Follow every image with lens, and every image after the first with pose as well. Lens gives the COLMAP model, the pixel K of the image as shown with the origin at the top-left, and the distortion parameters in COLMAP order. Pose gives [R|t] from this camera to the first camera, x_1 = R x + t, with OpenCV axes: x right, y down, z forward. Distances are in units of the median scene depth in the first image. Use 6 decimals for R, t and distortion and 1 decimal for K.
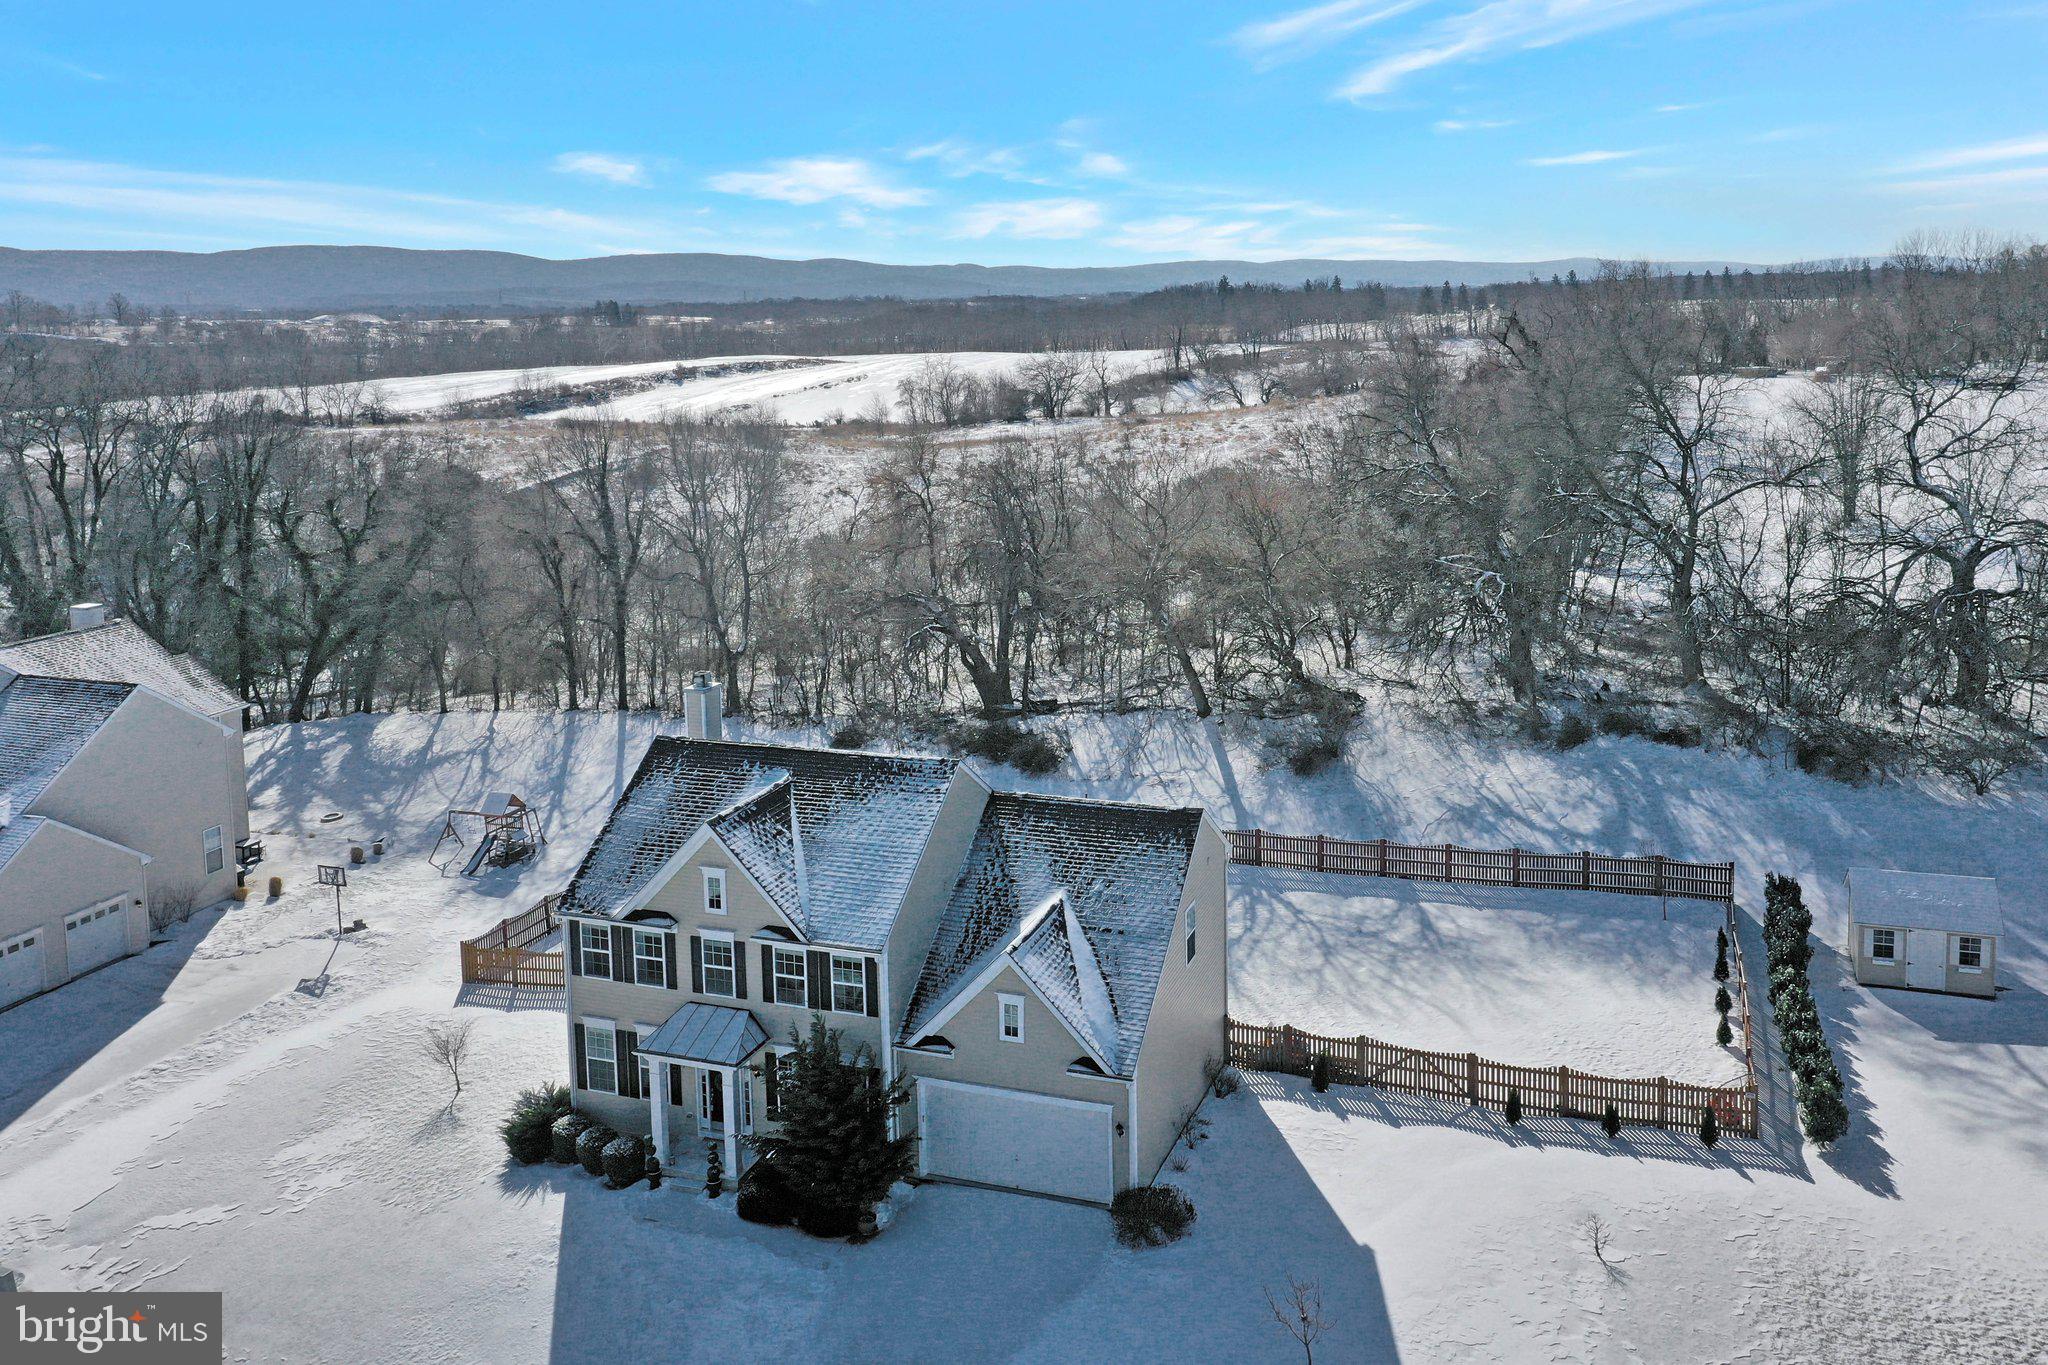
lens RADIAL K [[1672.3, 0, 1115.3], [0, 1672.3, 480.8], [0, 0, 1]] dist [0.000568, -0.004539]
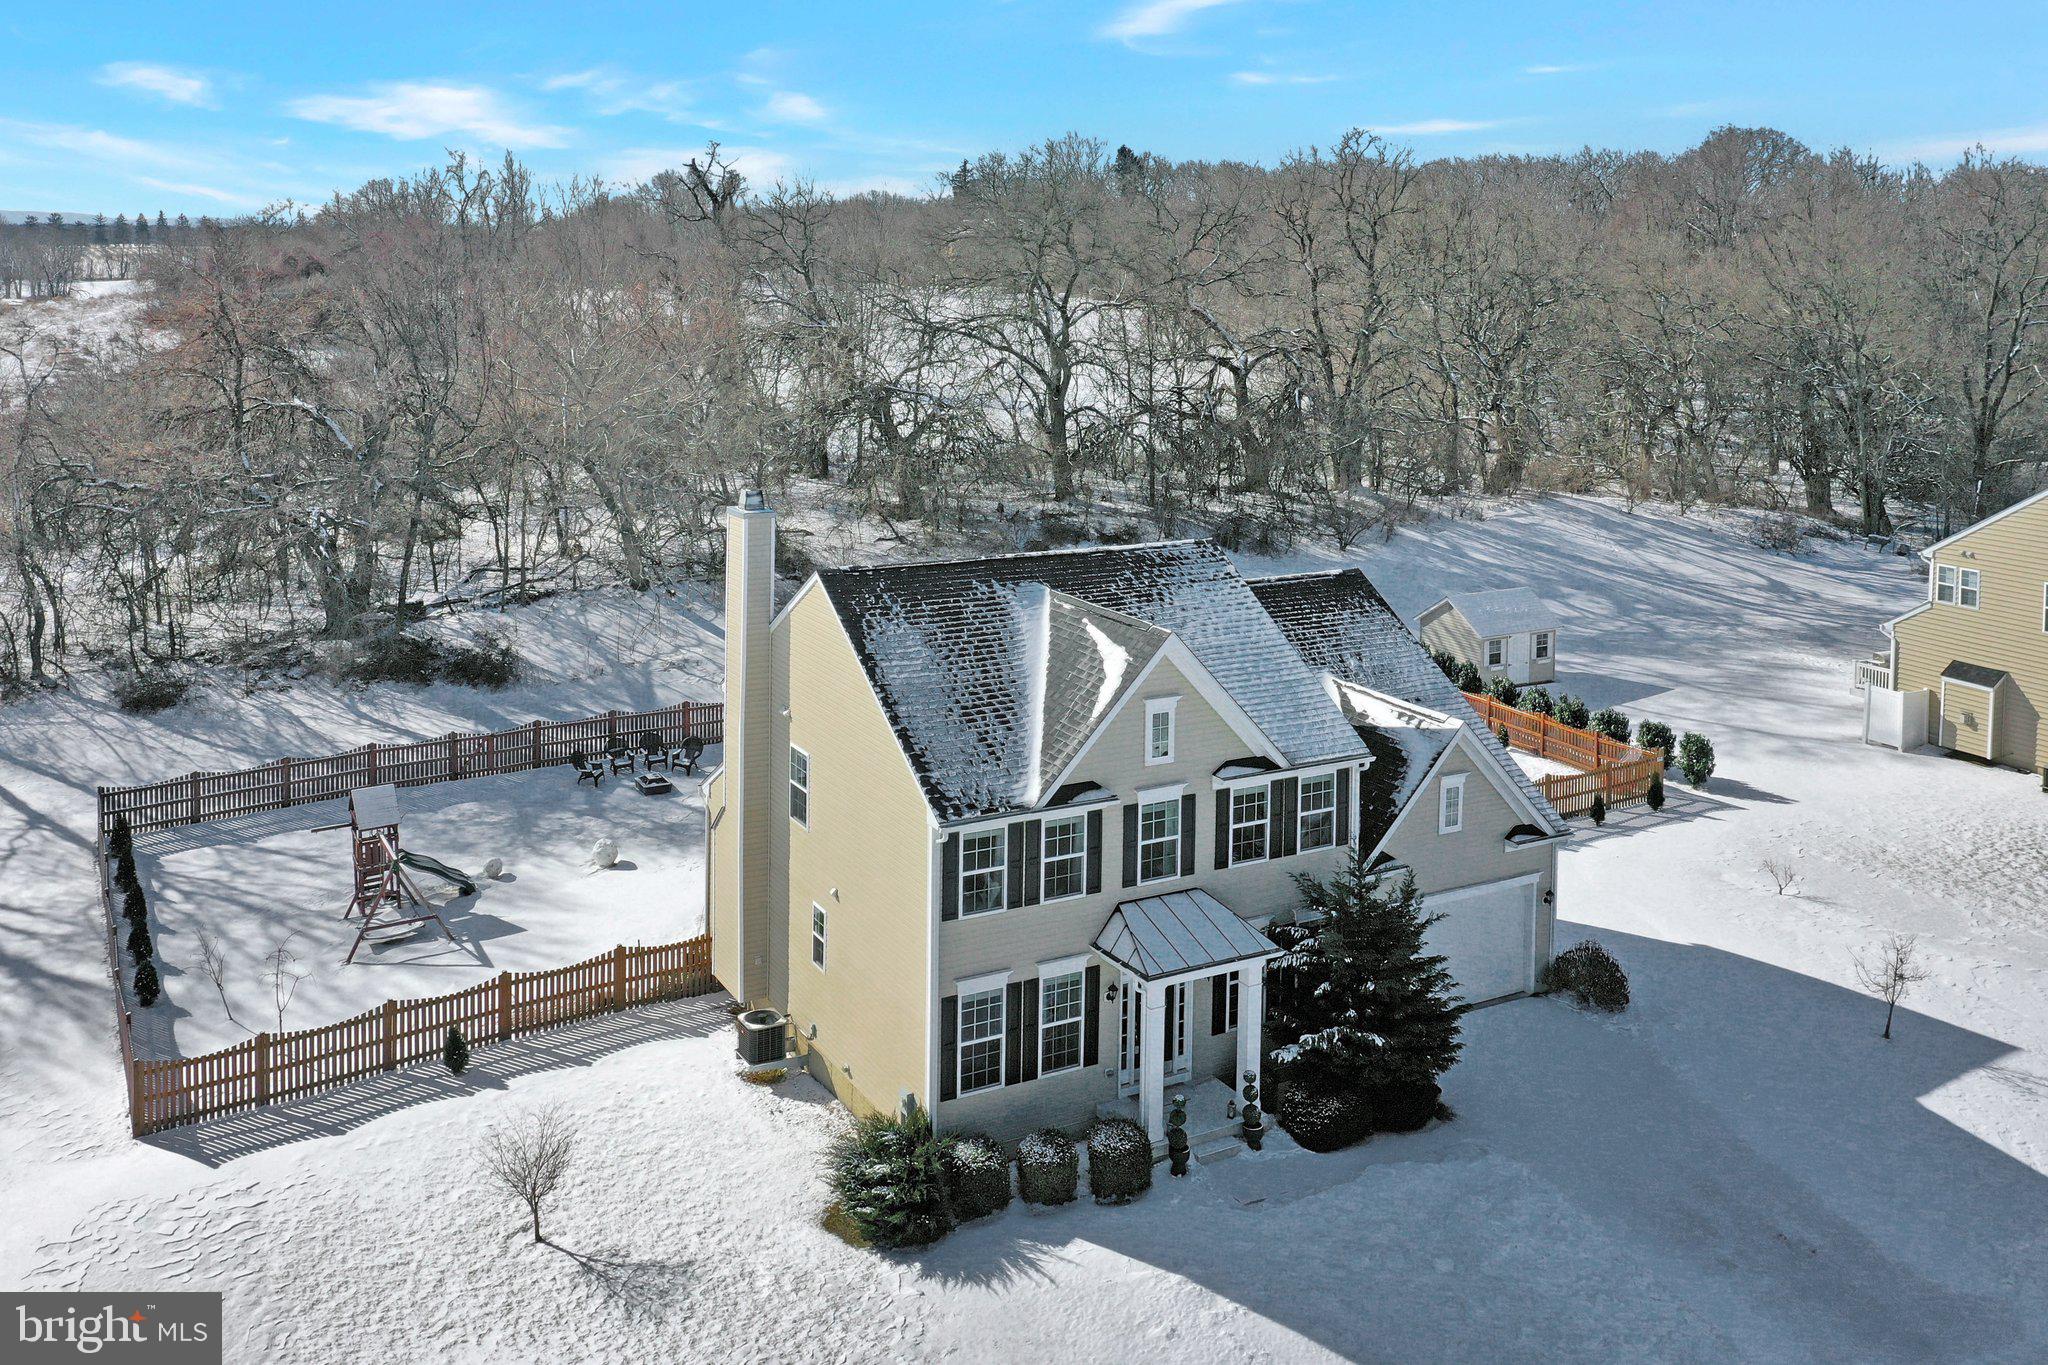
lens RADIAL K [[1681.6, 0, 933.1], [0, 1681.6, 320.8], [0, 0, 1]] dist [-0.000721, -0.002026]
pose [[0.686020, 0.000586, 0.727582, -0.789204], [0.051228, 0.997479, -0.049105, 0.095038], [-0.725777, 0.070959, 0.684261, 0.536385]]
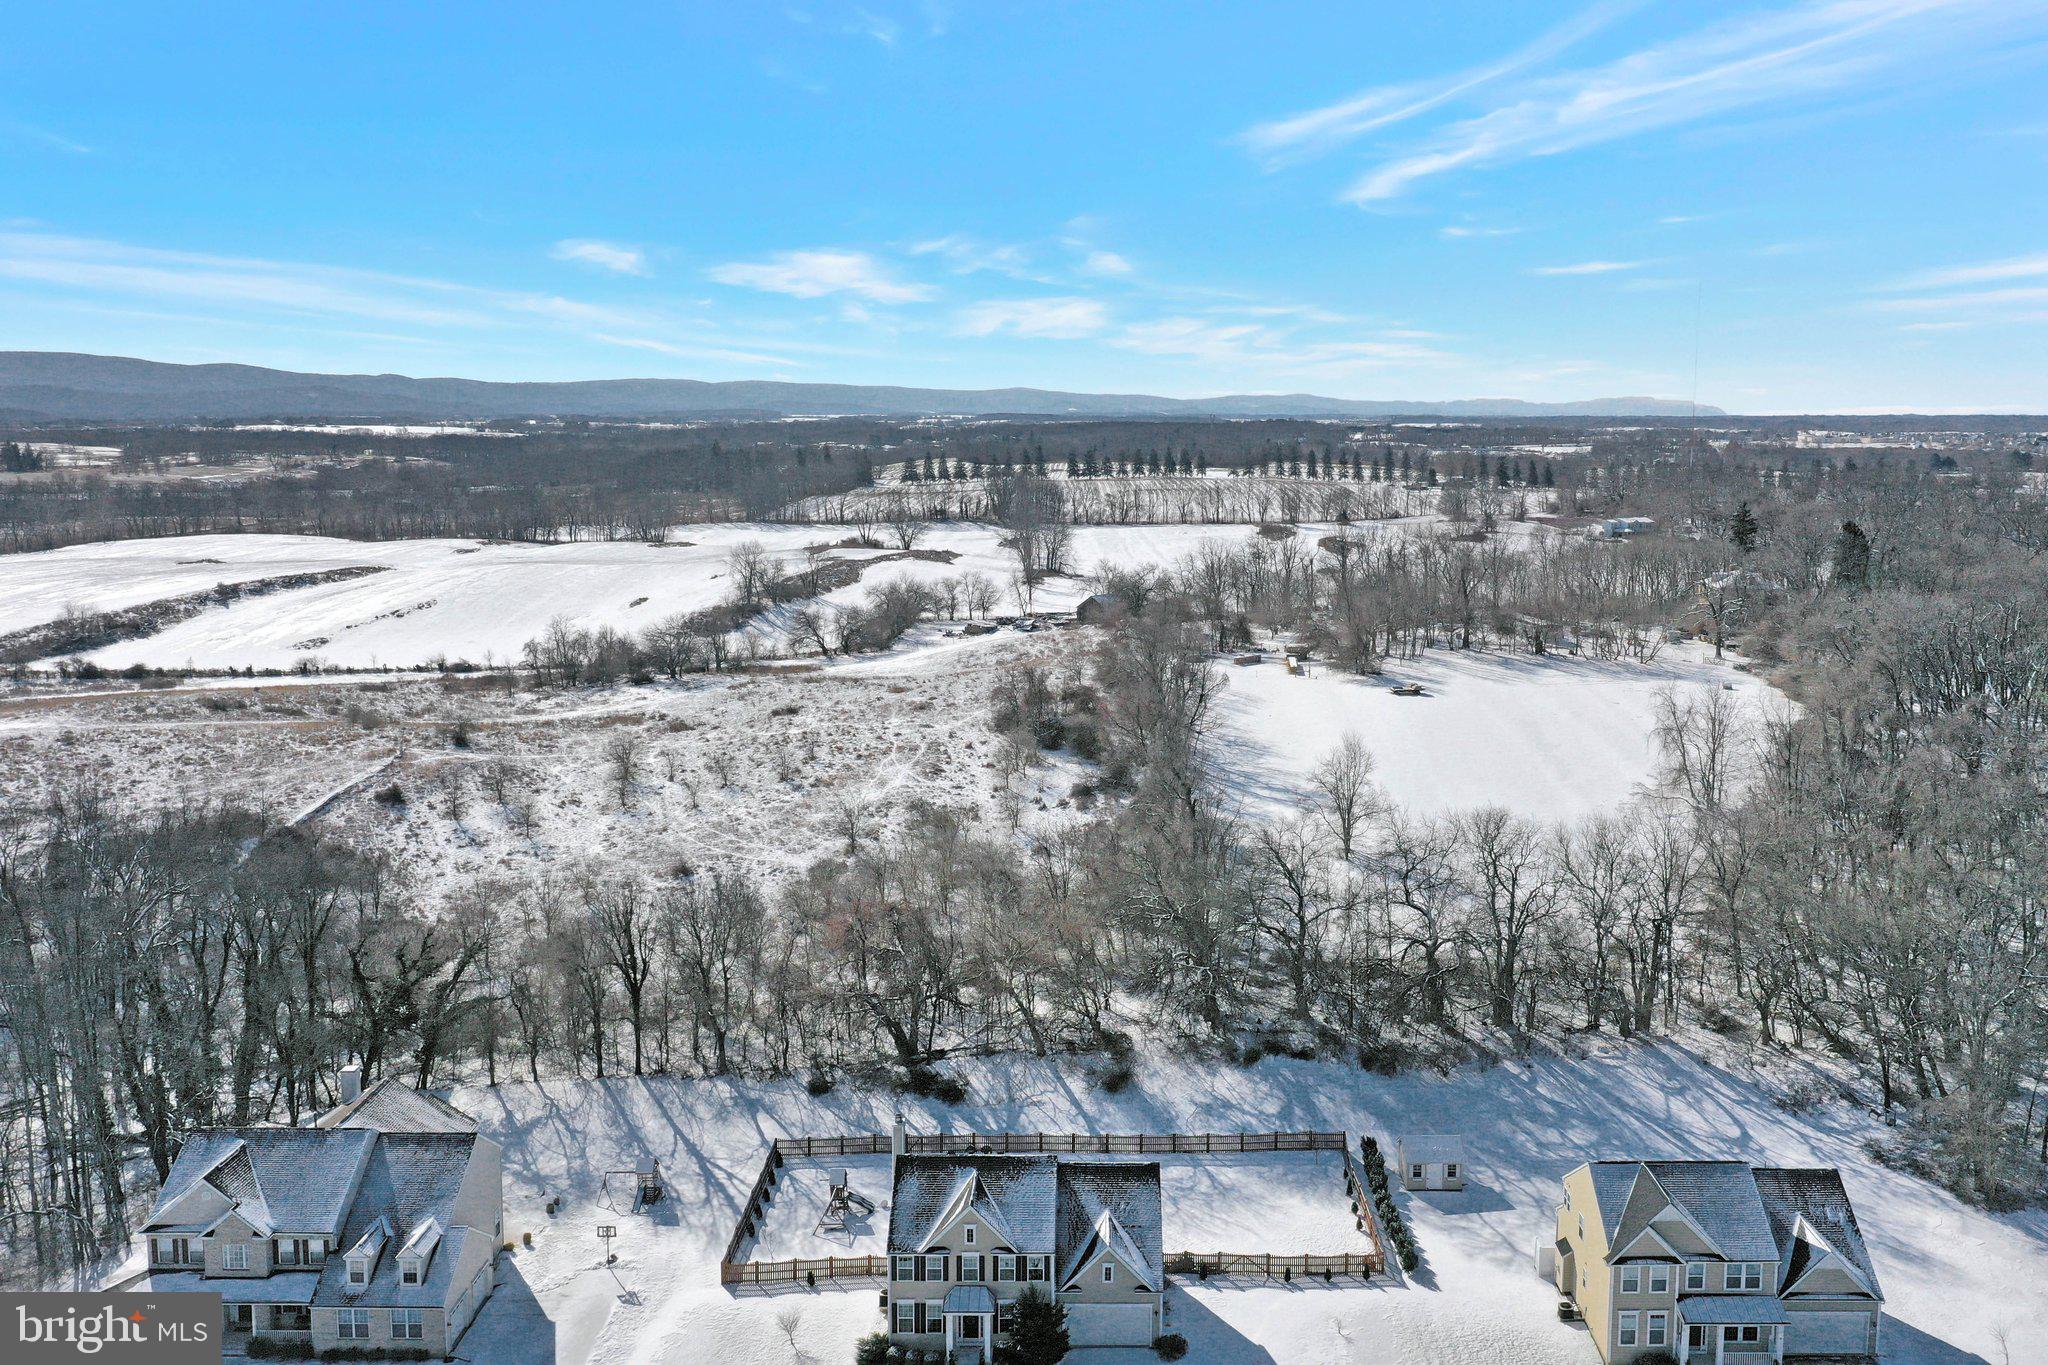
lens RADIAL K [[1627.5, 0, 1154.4], [0, 1627.5, 582.3], [0, 0, 1]] dist [0.000725, -0.002040]
pose [[0.938970, -0.006738, 0.343933, -0.712682], [0.010088, 0.999917, -0.007952, -0.575765], [-0.343851, 0.010936, 0.938961, -1.078411]]
